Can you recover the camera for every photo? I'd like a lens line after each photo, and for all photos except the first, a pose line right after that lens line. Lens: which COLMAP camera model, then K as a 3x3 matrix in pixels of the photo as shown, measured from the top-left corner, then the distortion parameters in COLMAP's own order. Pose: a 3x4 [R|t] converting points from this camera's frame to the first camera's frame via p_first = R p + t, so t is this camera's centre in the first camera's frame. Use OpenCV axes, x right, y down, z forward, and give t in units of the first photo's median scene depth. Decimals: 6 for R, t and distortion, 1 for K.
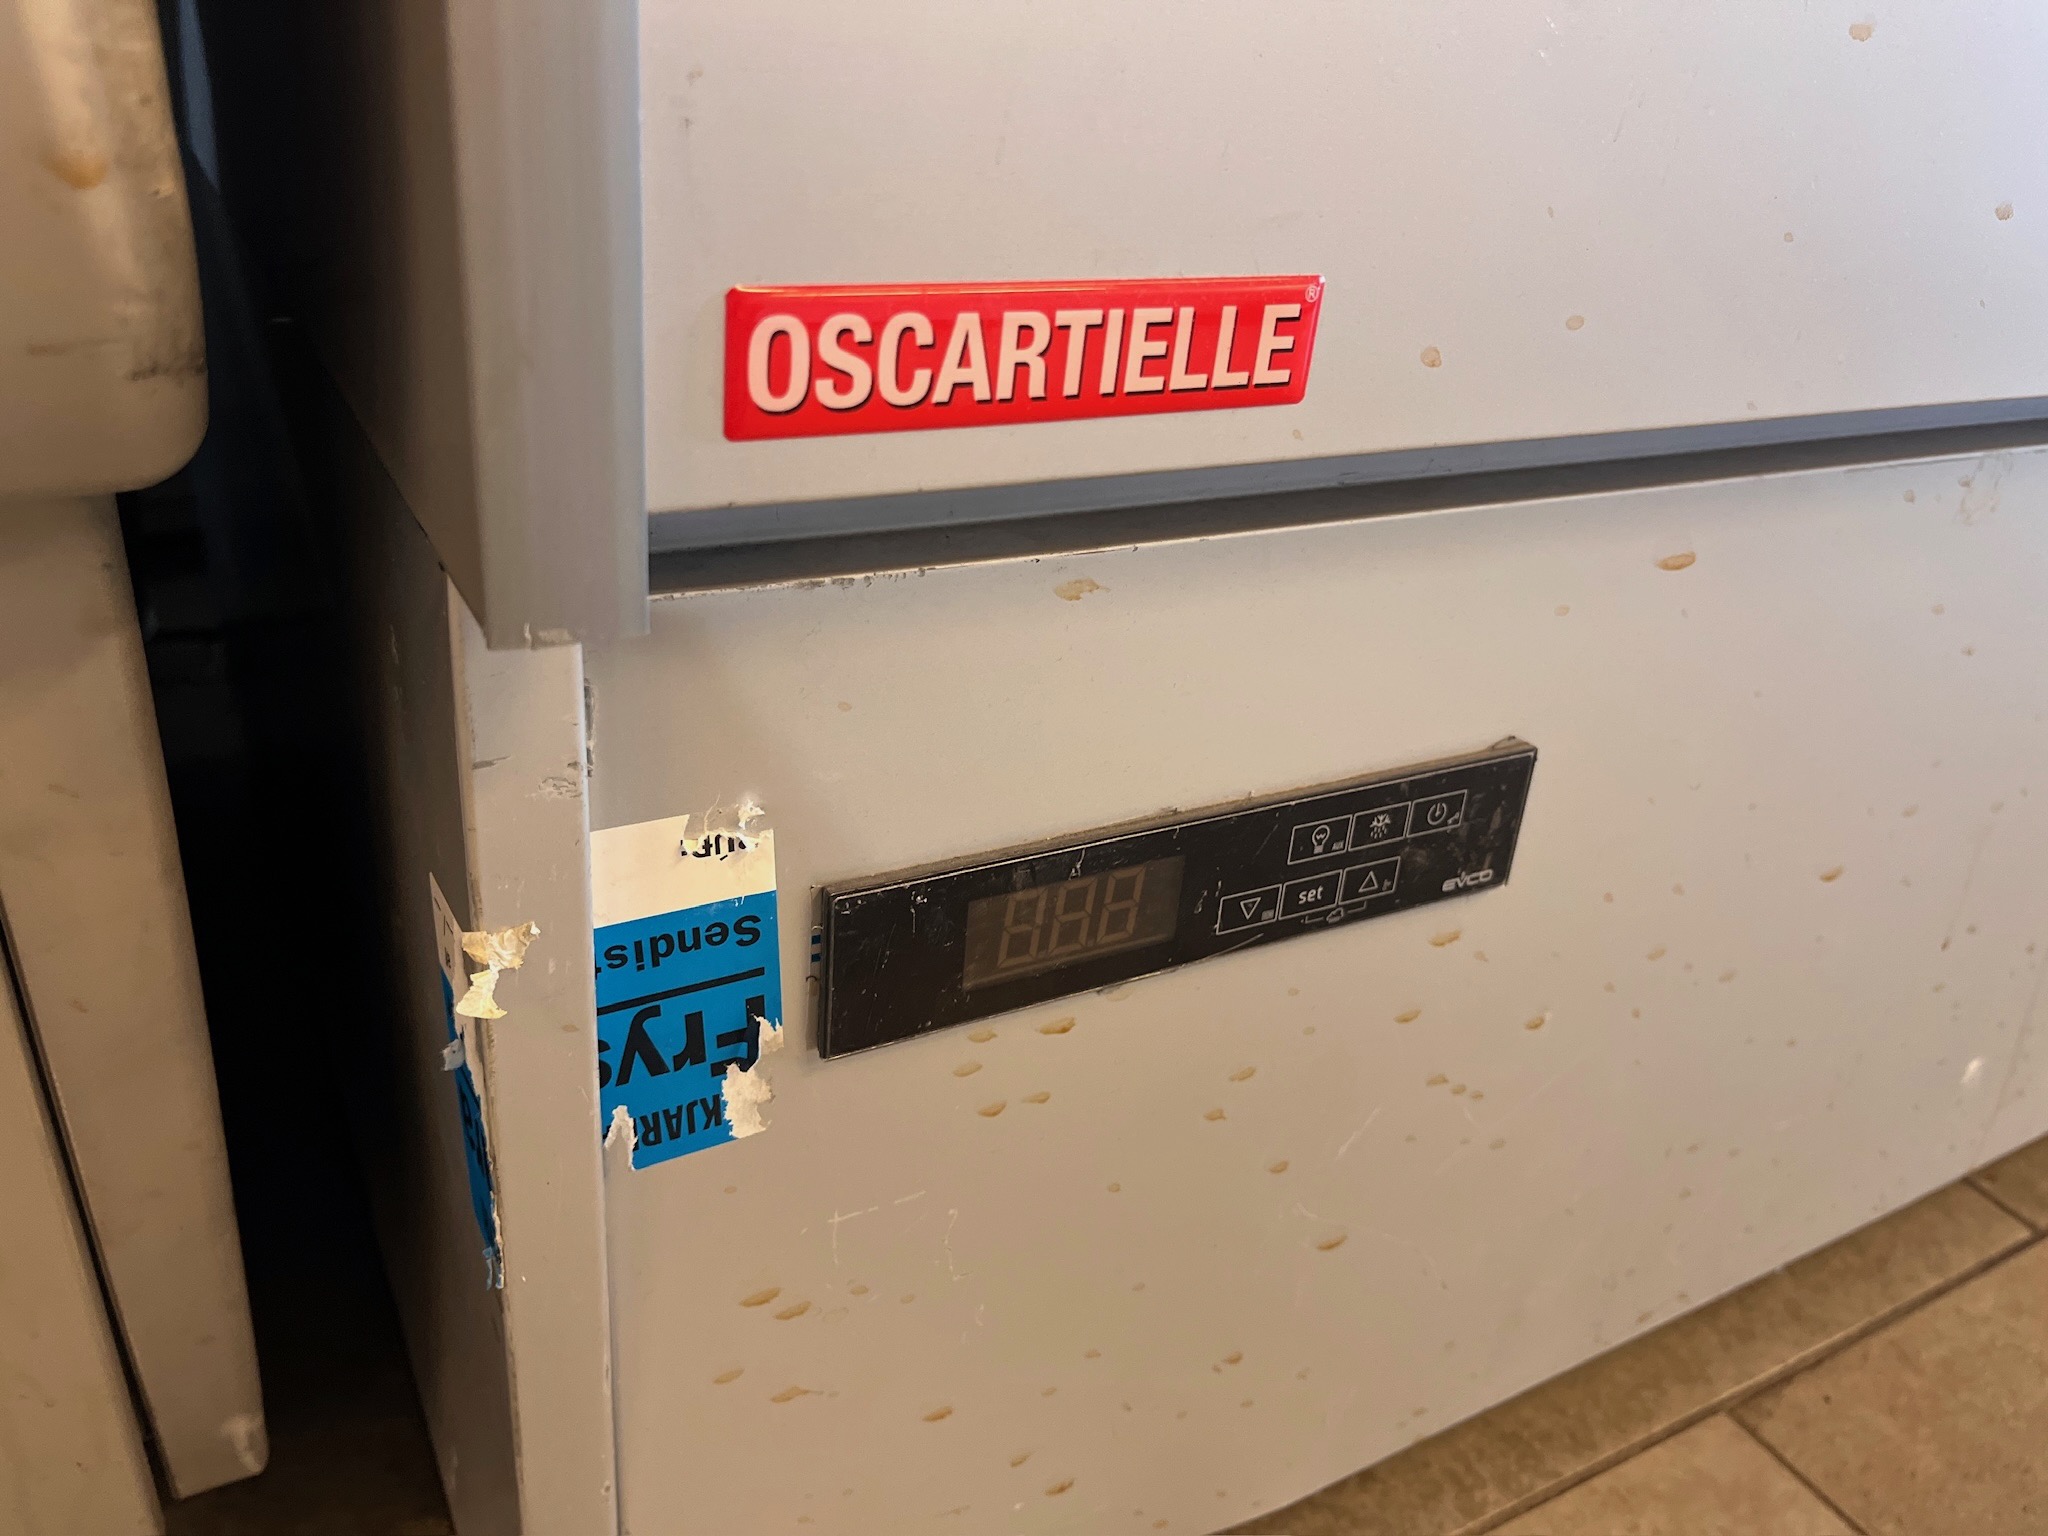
lens RADIAL K [[1561.0, 0, 1024.0], [0, 1561.0, 768.0], [0, 0, 1]] dist [0.057859, -0.125059]
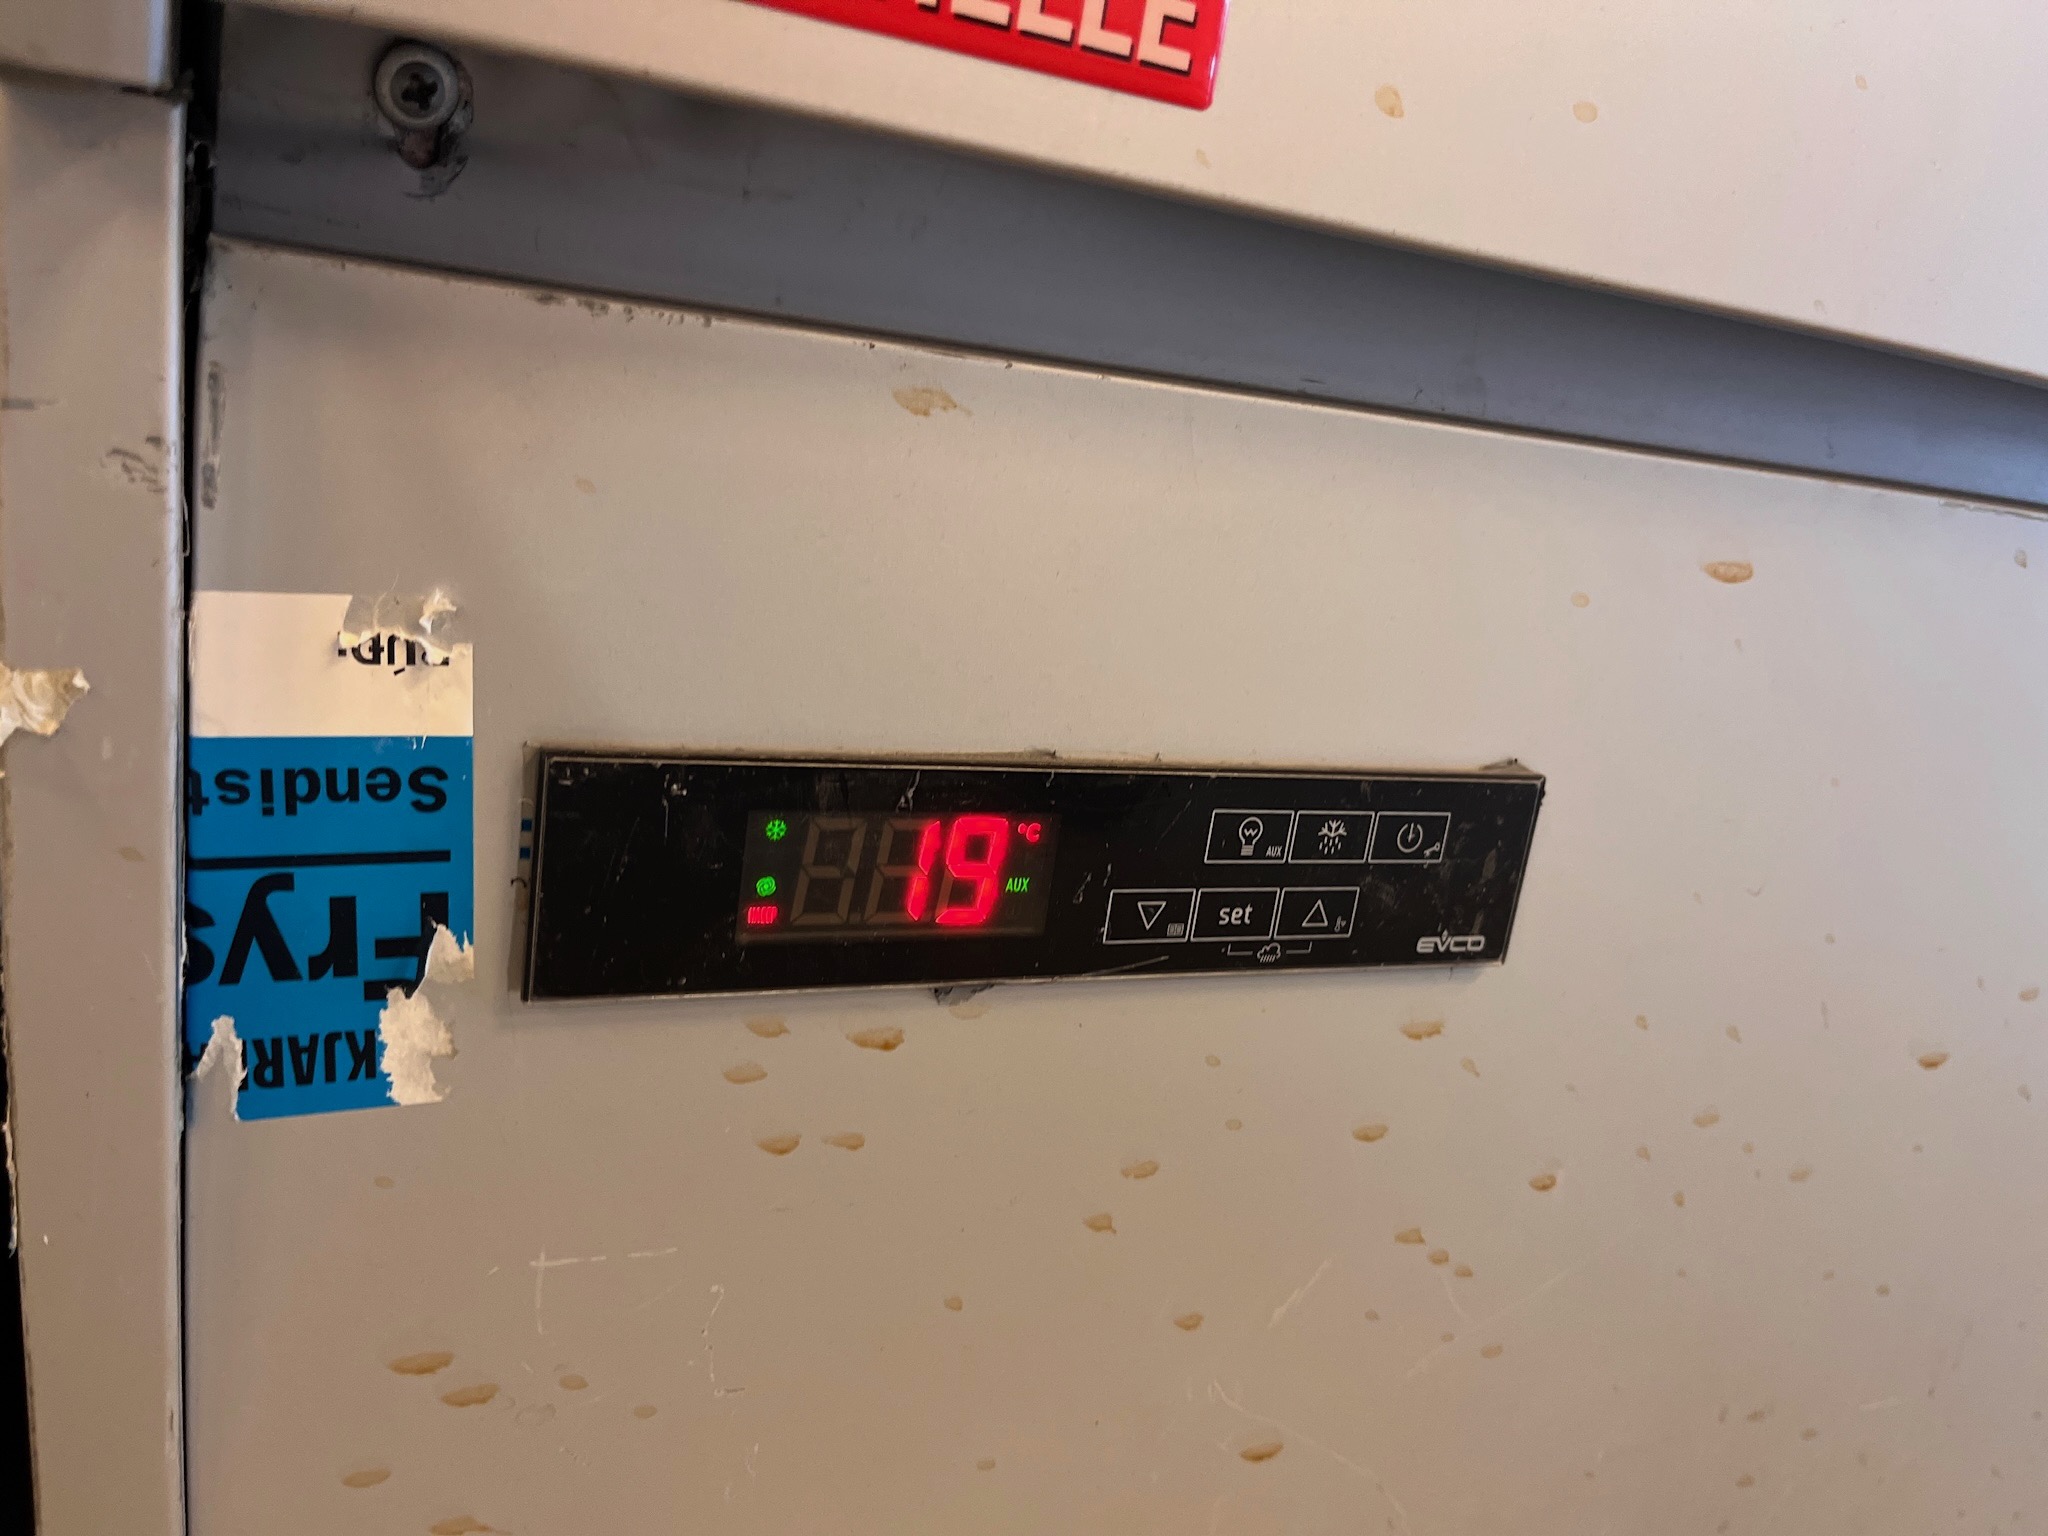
lens RADIAL K [[1548.5, 0, 1017.6], [0, 1548.5, 806.7], [0, 0, 1]] dist [0.037057, -0.062897]
pose [[0.994500, 0.084709, -0.061597, 0.137031], [-0.095139, 0.976562, -0.193068, 0.213722], [0.043798, 0.197866, 0.979250, 0.276498]]
